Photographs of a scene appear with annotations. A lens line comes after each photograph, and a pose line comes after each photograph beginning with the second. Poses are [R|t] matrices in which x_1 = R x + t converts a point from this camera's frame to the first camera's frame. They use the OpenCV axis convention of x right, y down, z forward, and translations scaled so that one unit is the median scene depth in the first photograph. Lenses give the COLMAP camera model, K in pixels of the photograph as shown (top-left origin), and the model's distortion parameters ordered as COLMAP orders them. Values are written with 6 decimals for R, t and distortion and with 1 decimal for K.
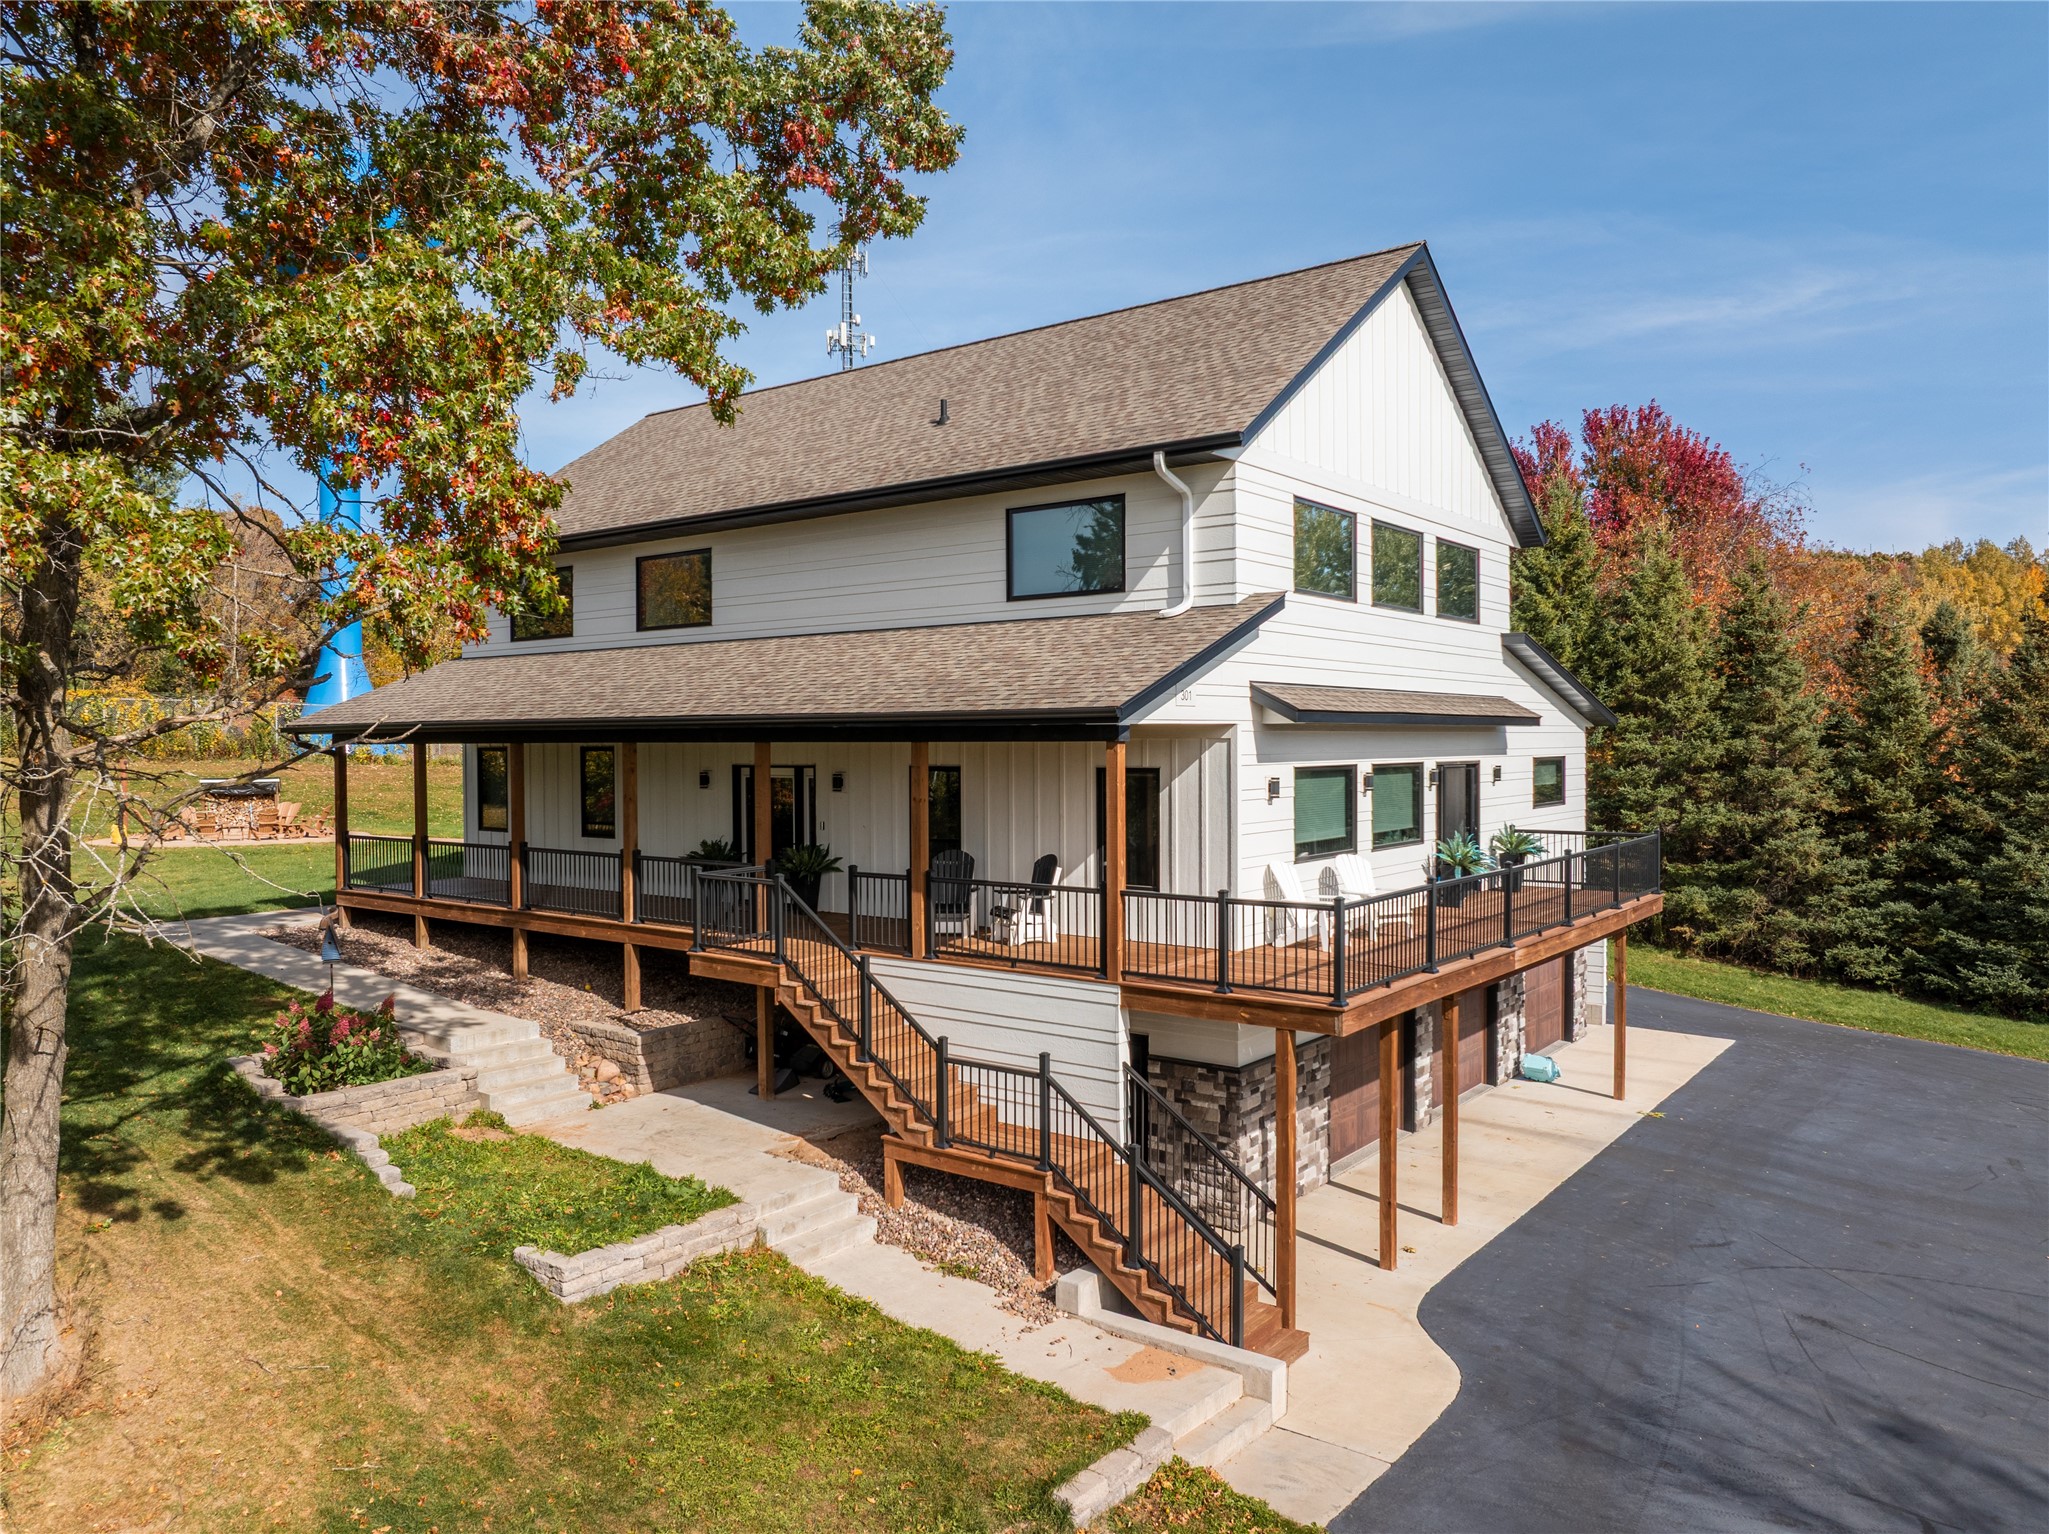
lens RADIAL K [[1435.6, 0, 1024.5], [0, 1435.6, 767.0], [0, 0, 1]] dist [-0.007181, -0.067613]
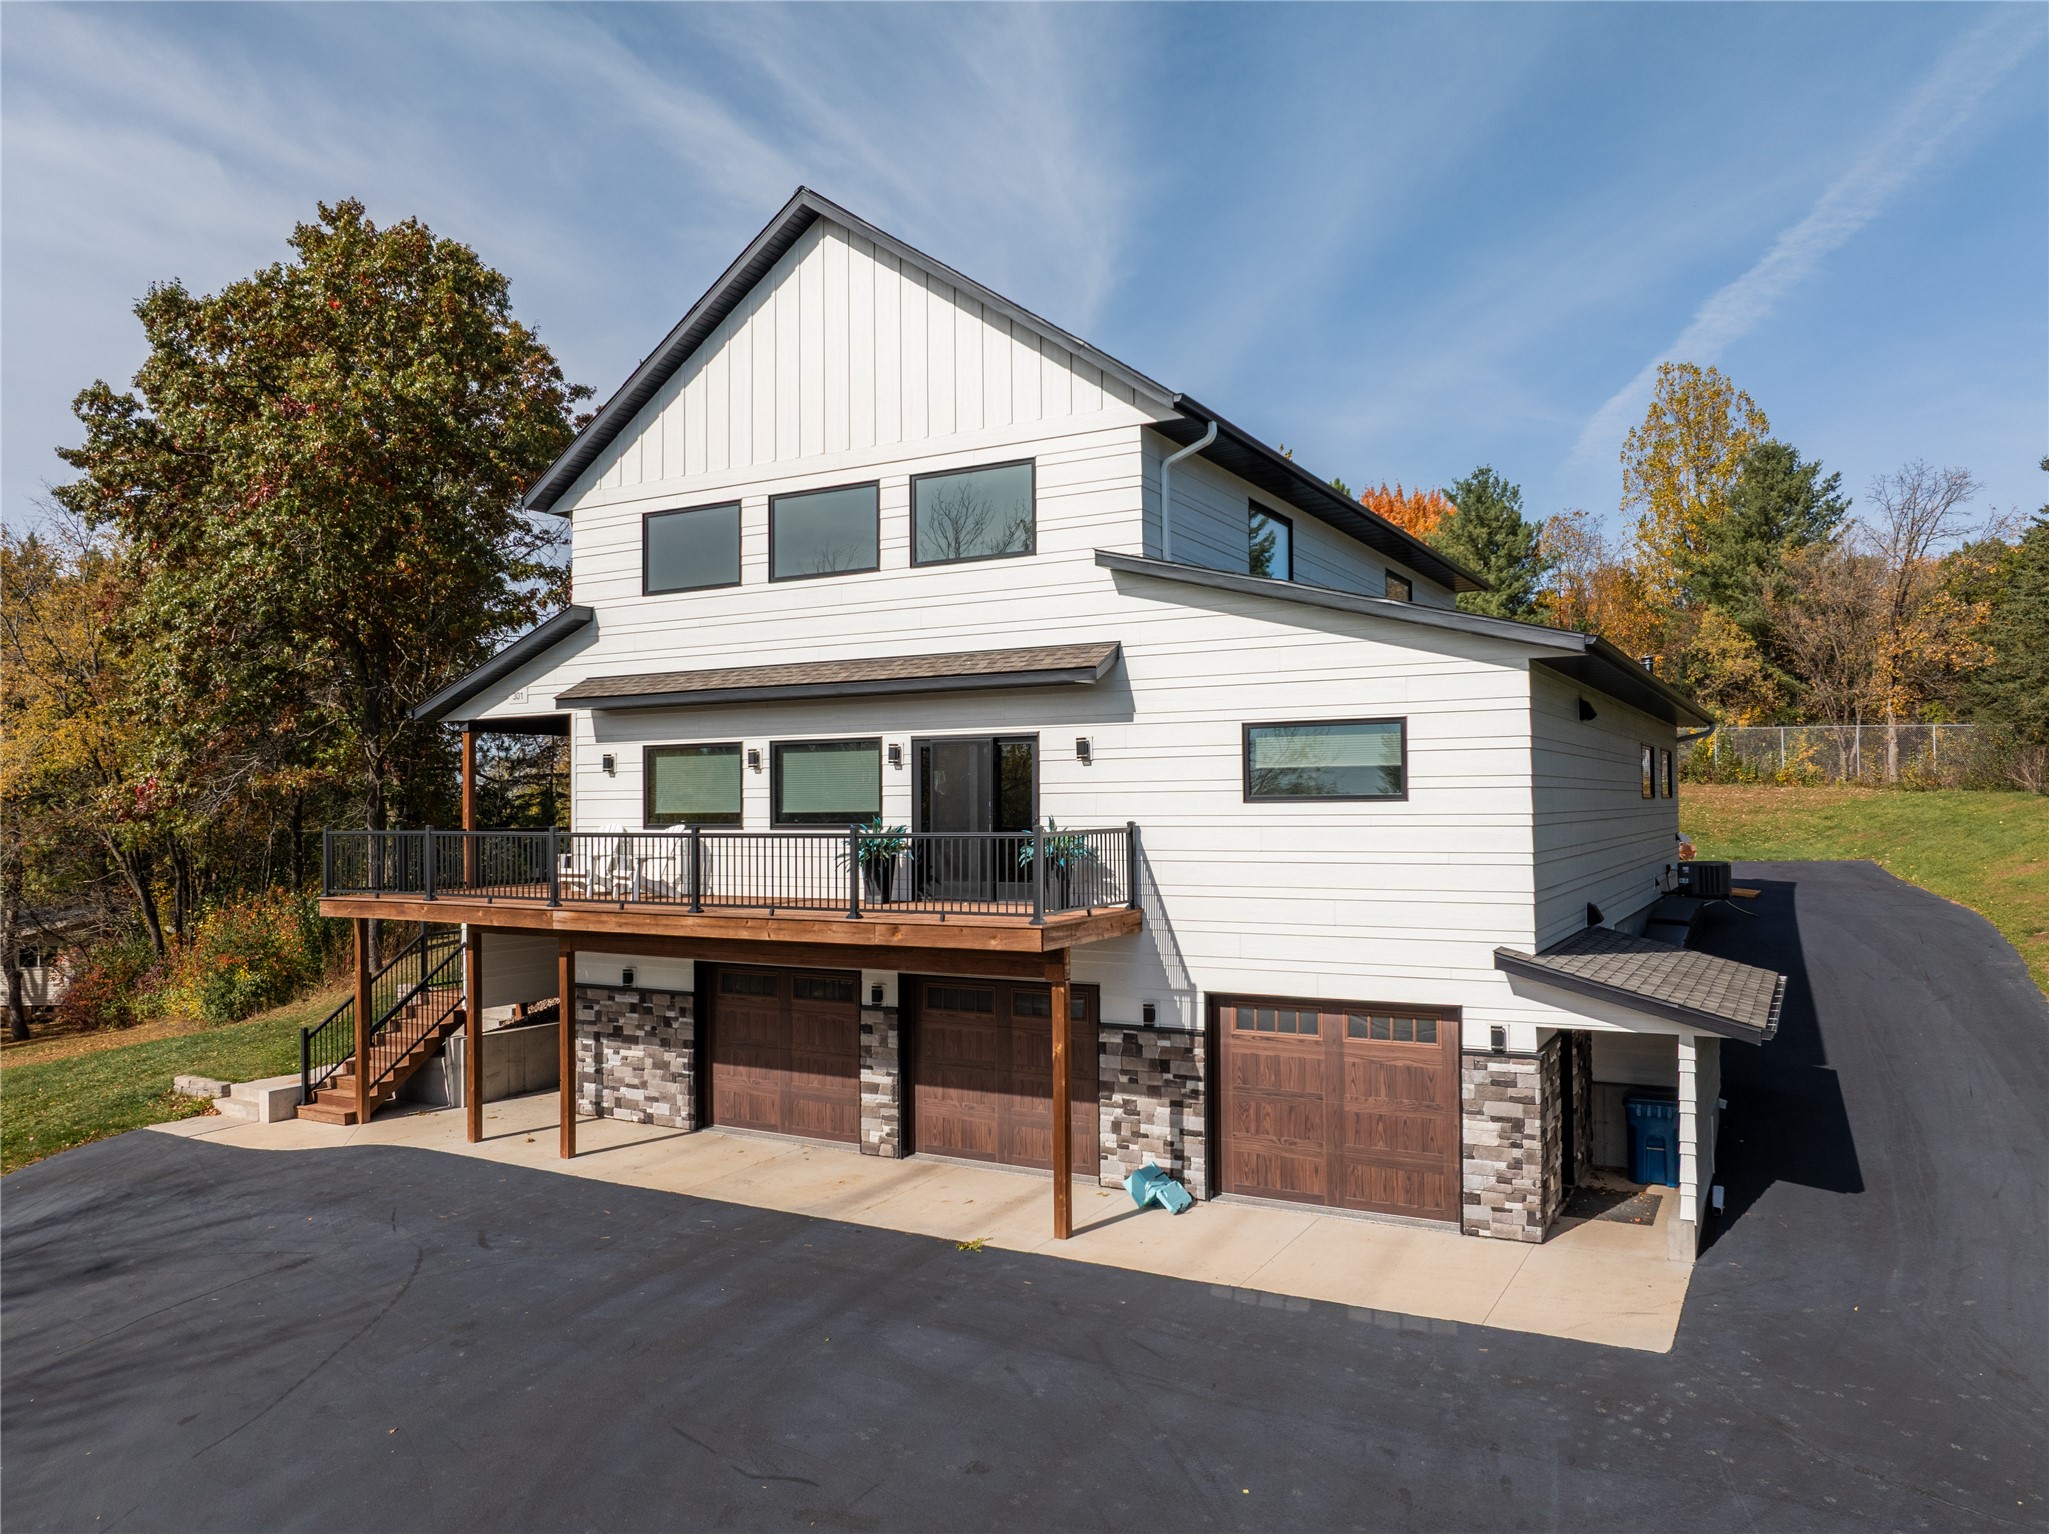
lens RADIAL K [[1435.6, 0, 1024.5], [0, 1435.6, 767.0], [0, 0, 1]] dist [-0.007181, -0.067613]
pose [[0.139942, -0.023921, -0.989871, 1.153230], [-0.011839, 0.999596, -0.025830, 0.036588], [0.990089, 0.015334, 0.139602, 0.955173]]
